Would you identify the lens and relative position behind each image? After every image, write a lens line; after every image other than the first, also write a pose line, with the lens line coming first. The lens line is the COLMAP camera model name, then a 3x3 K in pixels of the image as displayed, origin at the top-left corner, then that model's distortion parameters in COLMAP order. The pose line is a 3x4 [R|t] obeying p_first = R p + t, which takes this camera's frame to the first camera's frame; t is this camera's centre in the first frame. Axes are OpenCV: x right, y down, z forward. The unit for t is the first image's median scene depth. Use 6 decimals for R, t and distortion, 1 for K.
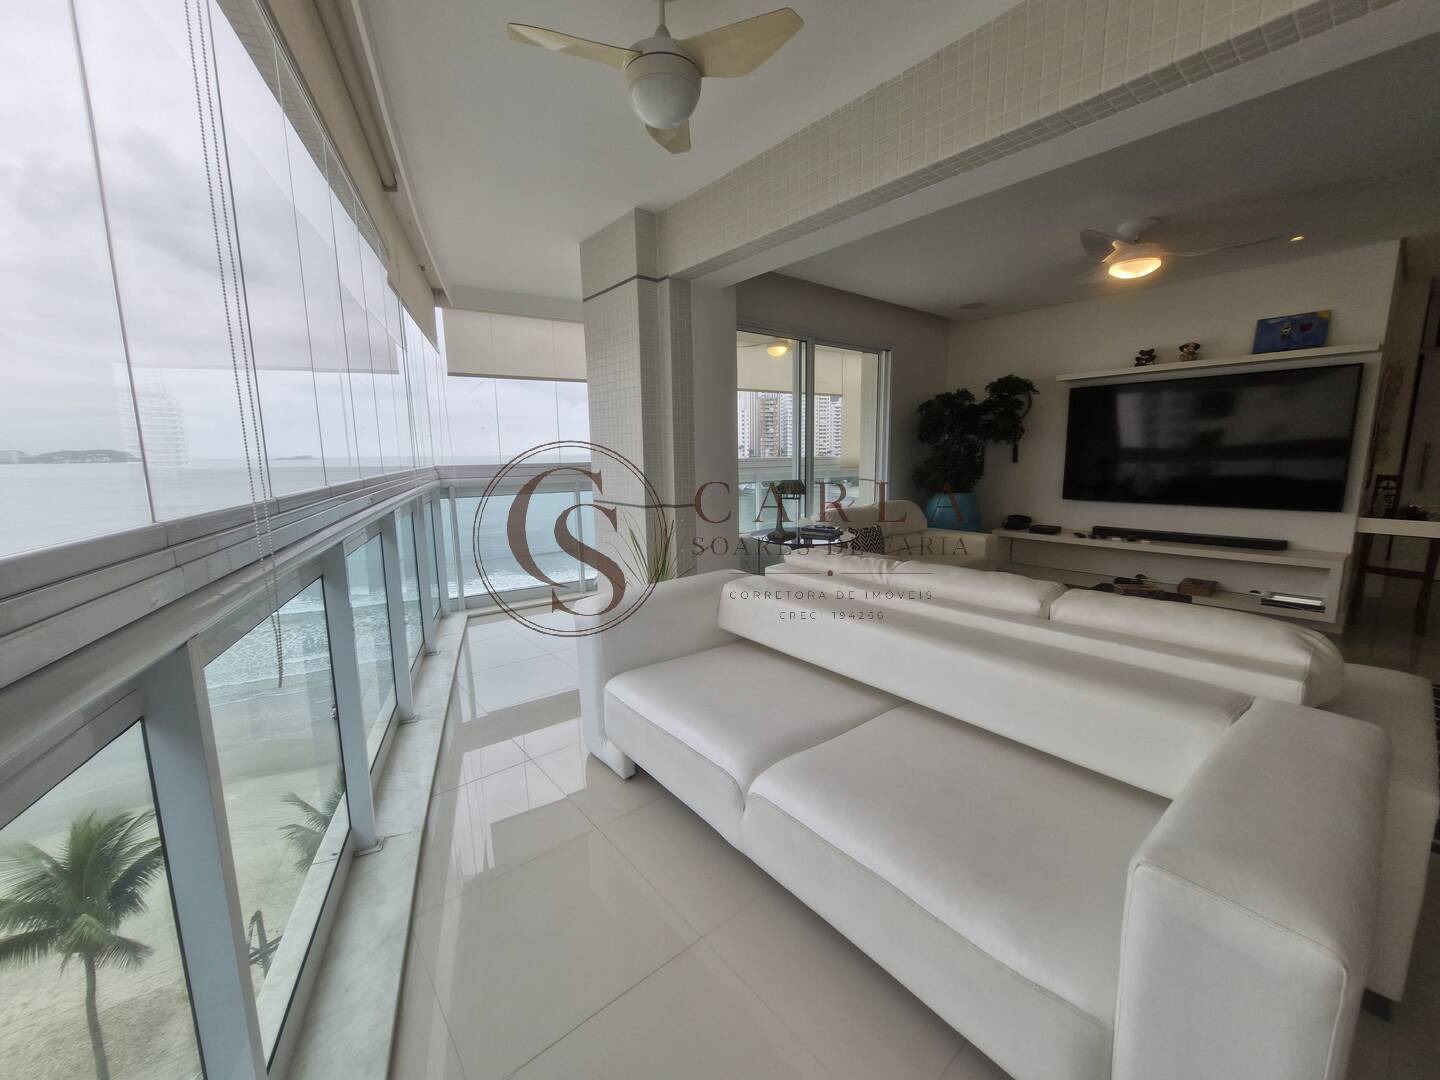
lens RADIAL K [[565.7, 0, 716.2], [0, 565.7, 537.6], [0, 0, 1]] dist [0.000938, 0.000415]
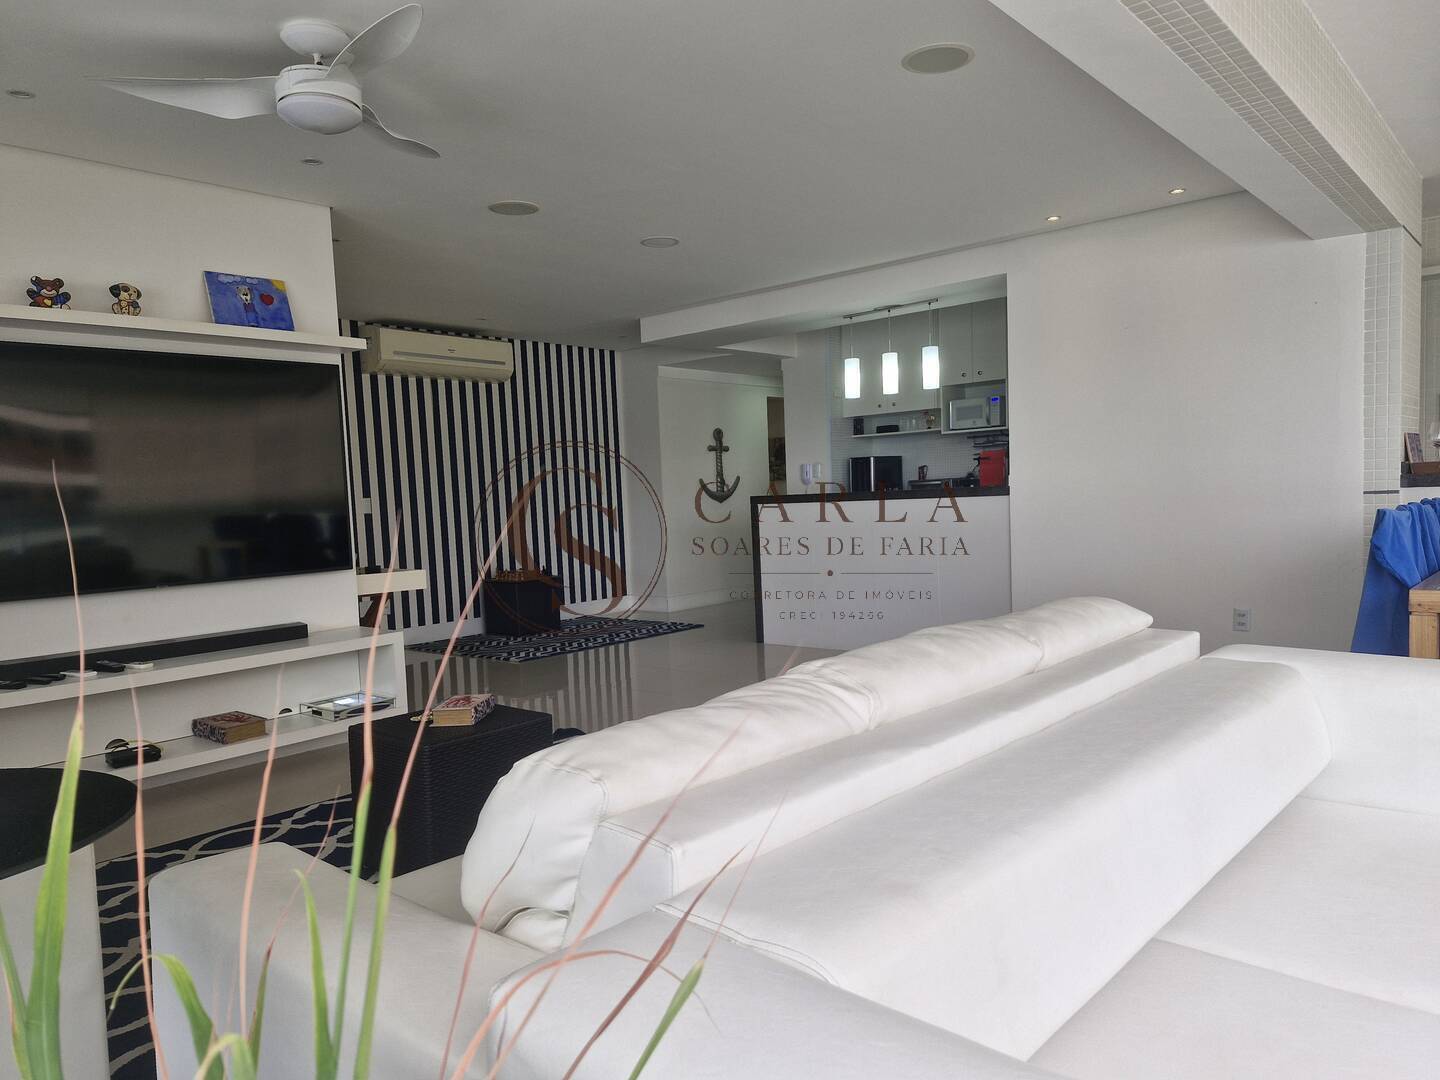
lens RADIAL K [[998.5, 0, 713.9], [0, 998.5, 559.7], [0, 0, 1]] dist [0.048116, -0.048067]
pose [[-0.157551, -0.044405, 0.986512, -0.195803], [0.193637, 0.978206, 0.074956, -0.057714], [-0.968340, 0.202835, -0.145518, 0.675224]]
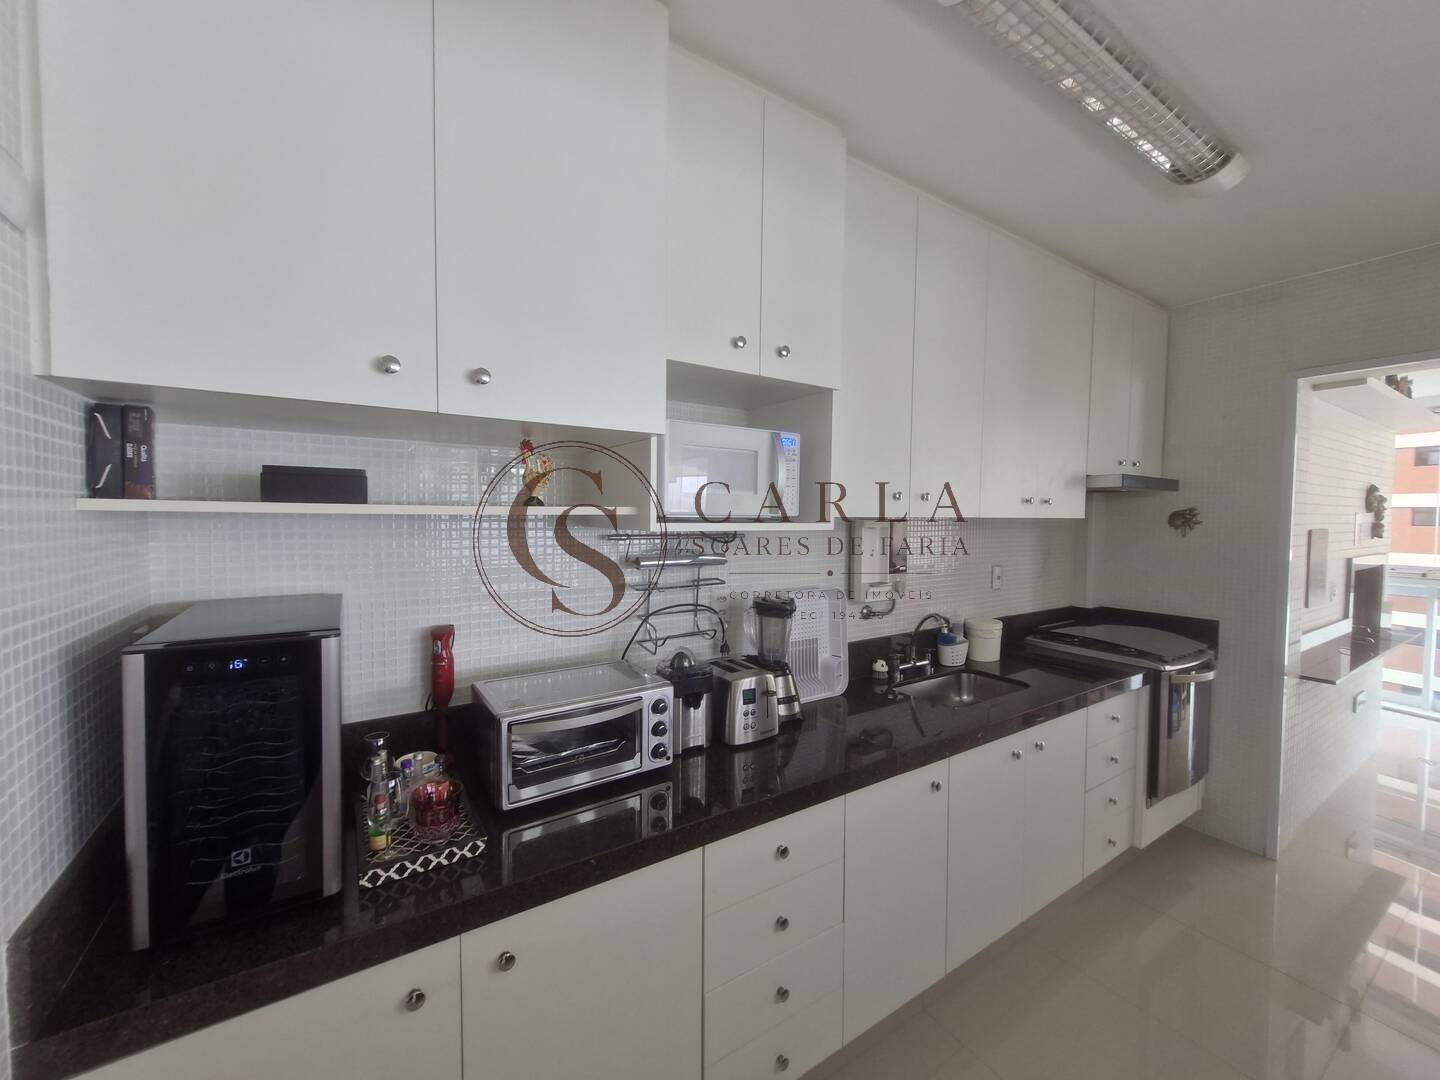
lens RADIAL K [[565.7, 0, 714.5], [0, 565.7, 538.3], [0, 0, 1]] dist [0.000938, 0.000415]
pose [[-0.992328, 0.004876, 0.123539, 1.714617], [0.027793, 0.982445, 0.184469, -0.119752], [-0.120471, 0.186487, -0.975043, 0.168389]]
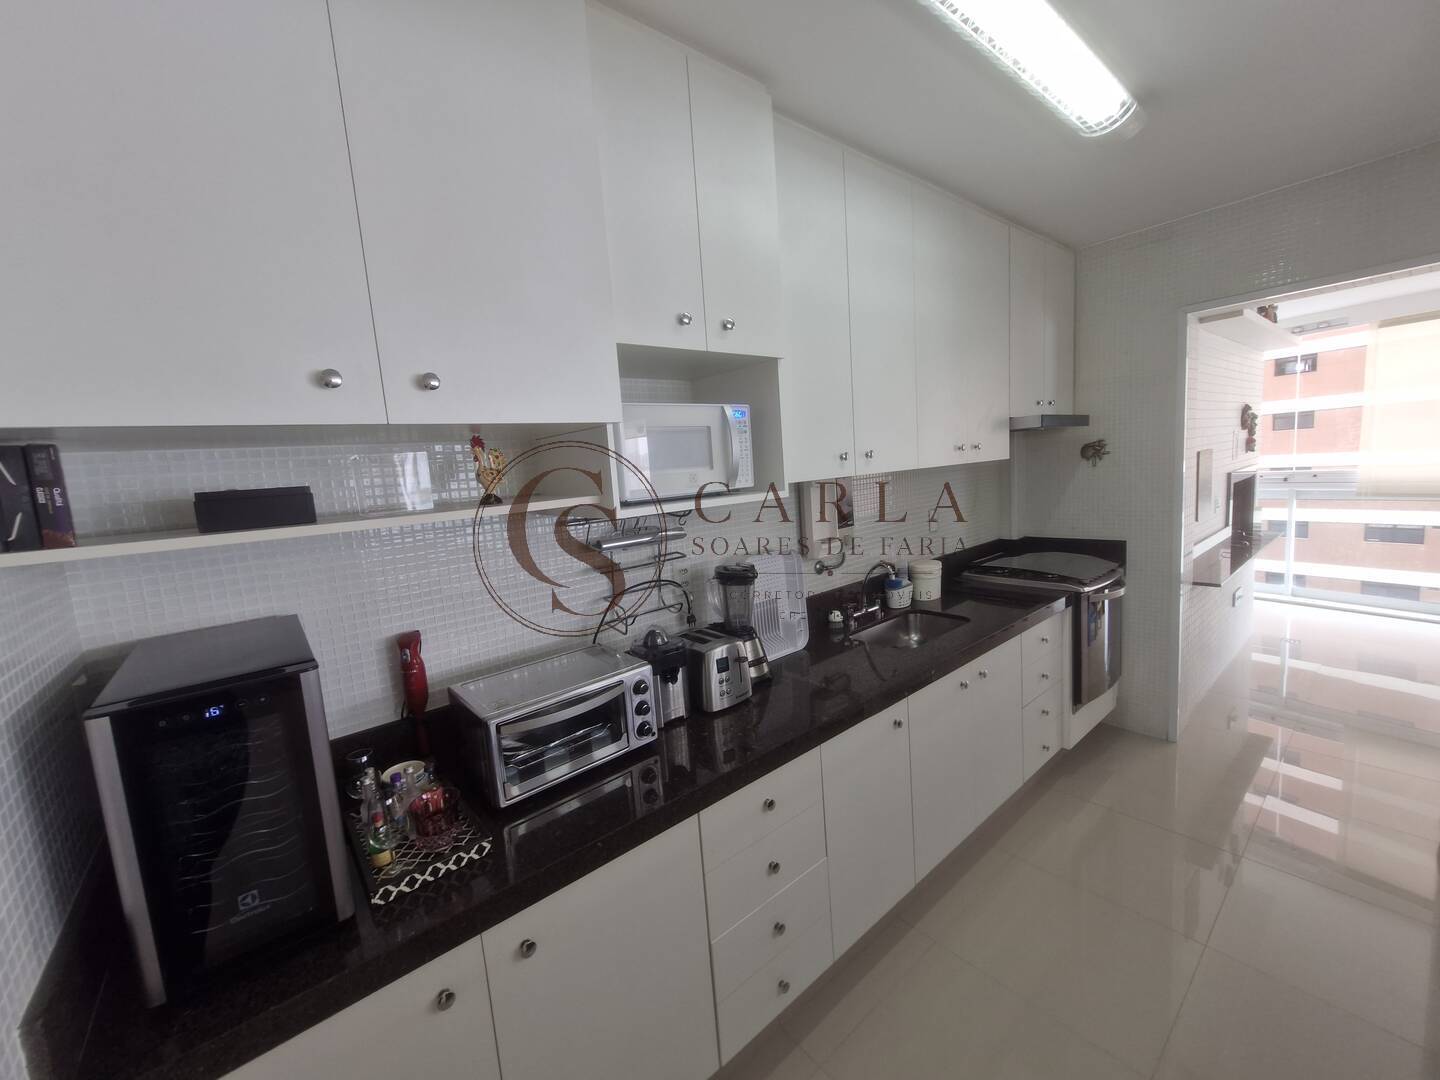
lens RADIAL K [[565.7, 0, 714.2], [0, 565.7, 536.6], [0, 0, 1]] dist [0.000938, 0.000415]
pose [[-0.995853, 0.089069, 0.018536, 1.729495], [0.090772, 0.959083, 0.268180, -0.137546], [0.006109, 0.268750, -0.963190, 0.172122]]
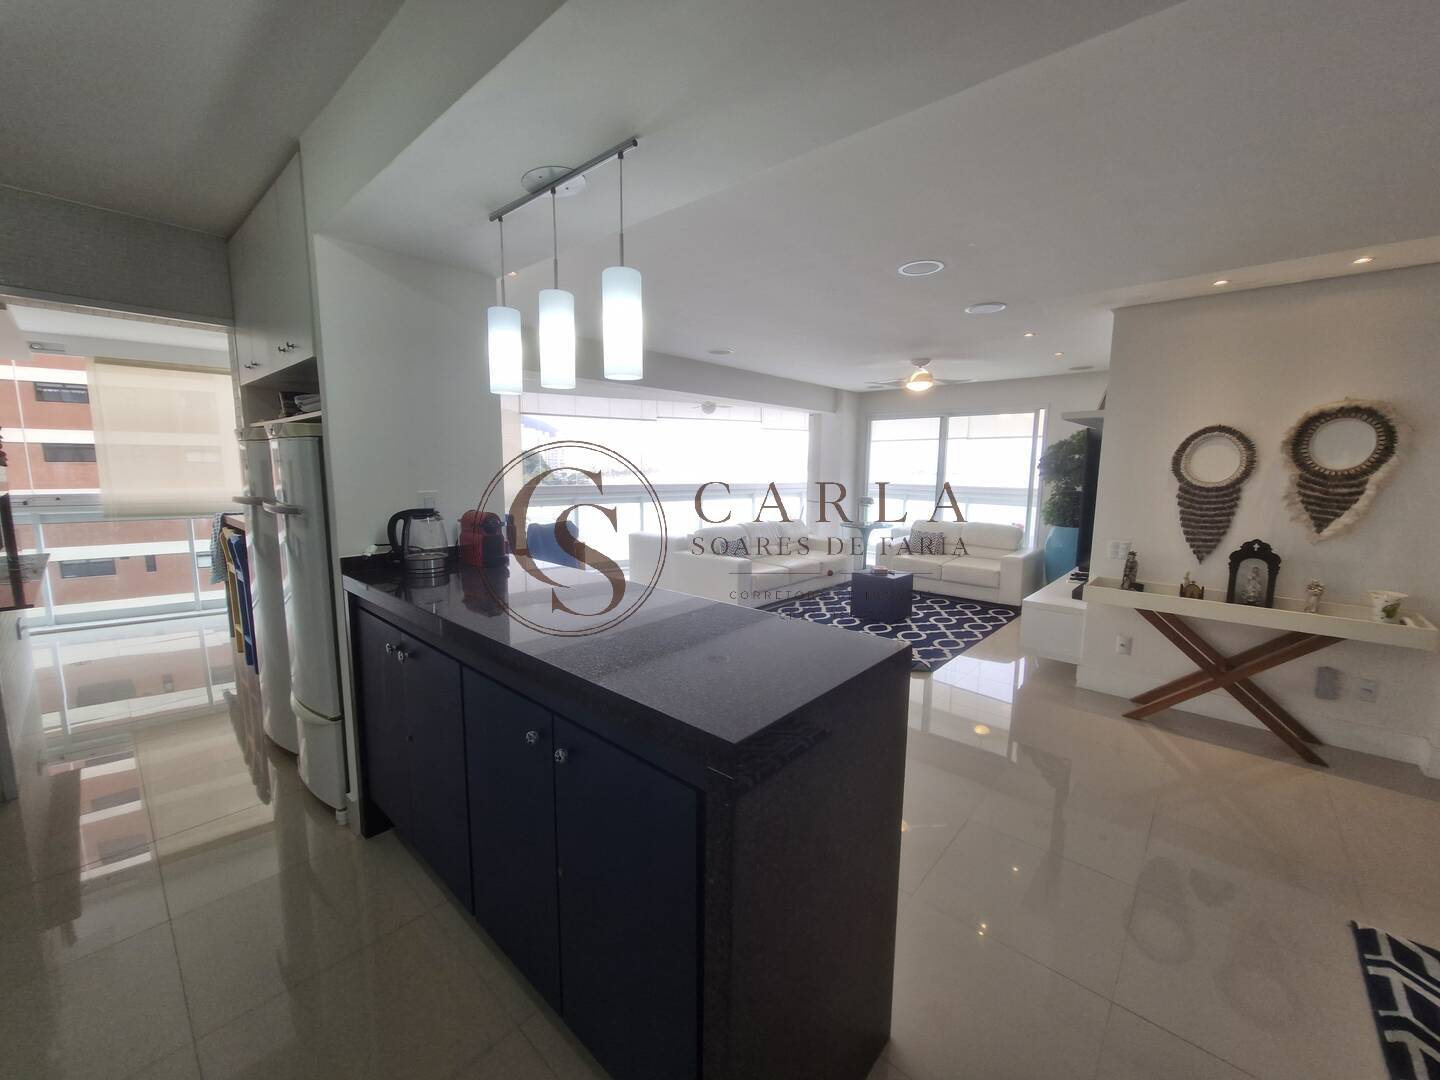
lens RADIAL K [[565.7, 0, 715.5], [0, 565.7, 541.2], [0, 0, 1]] dist [0.000938, 0.000415]
pose [[0.141864, 0.152337, -0.978094, 1.853129], [-0.160531, 0.978548, 0.129124, -0.108212], [0.976783, 0.138696, 0.163276, 0.148422]]
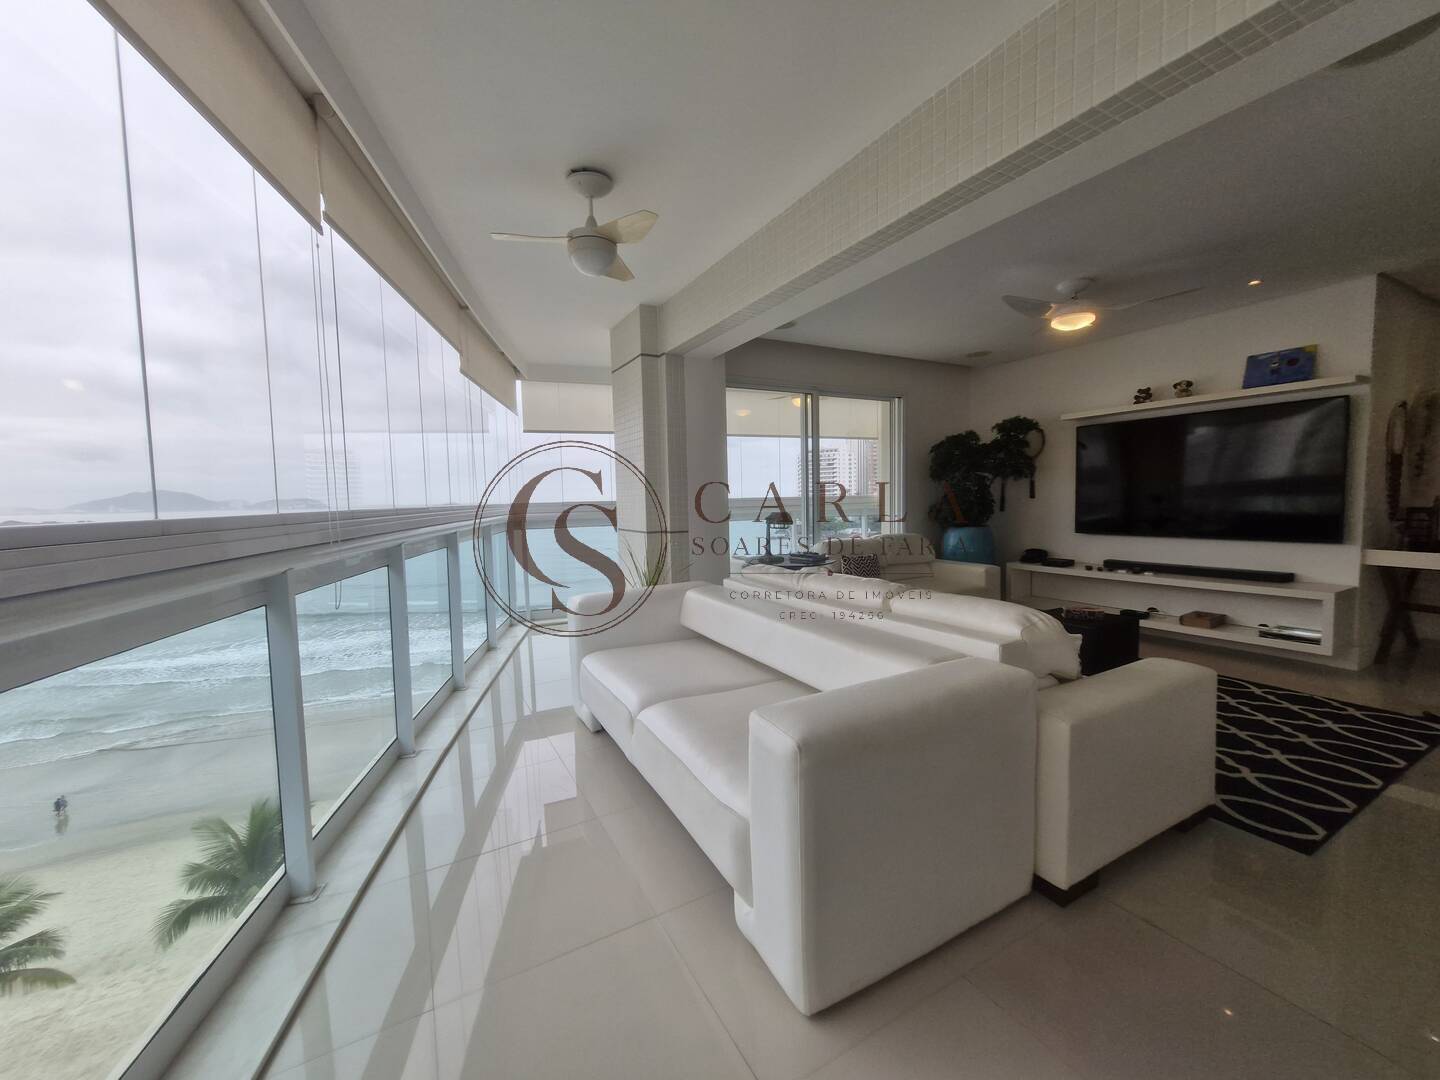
lens RADIAL K [[565.7, 0, 715.9], [0, 565.7, 537.9], [0, 0, 1]] dist [0.000938, 0.000415]
pose [[0.982506, 0.005971, -0.186134, 0.199049], [-0.020365, 0.996936, -0.075519, 0.037943], [0.185113, 0.077989, 0.979618, -0.150440]]
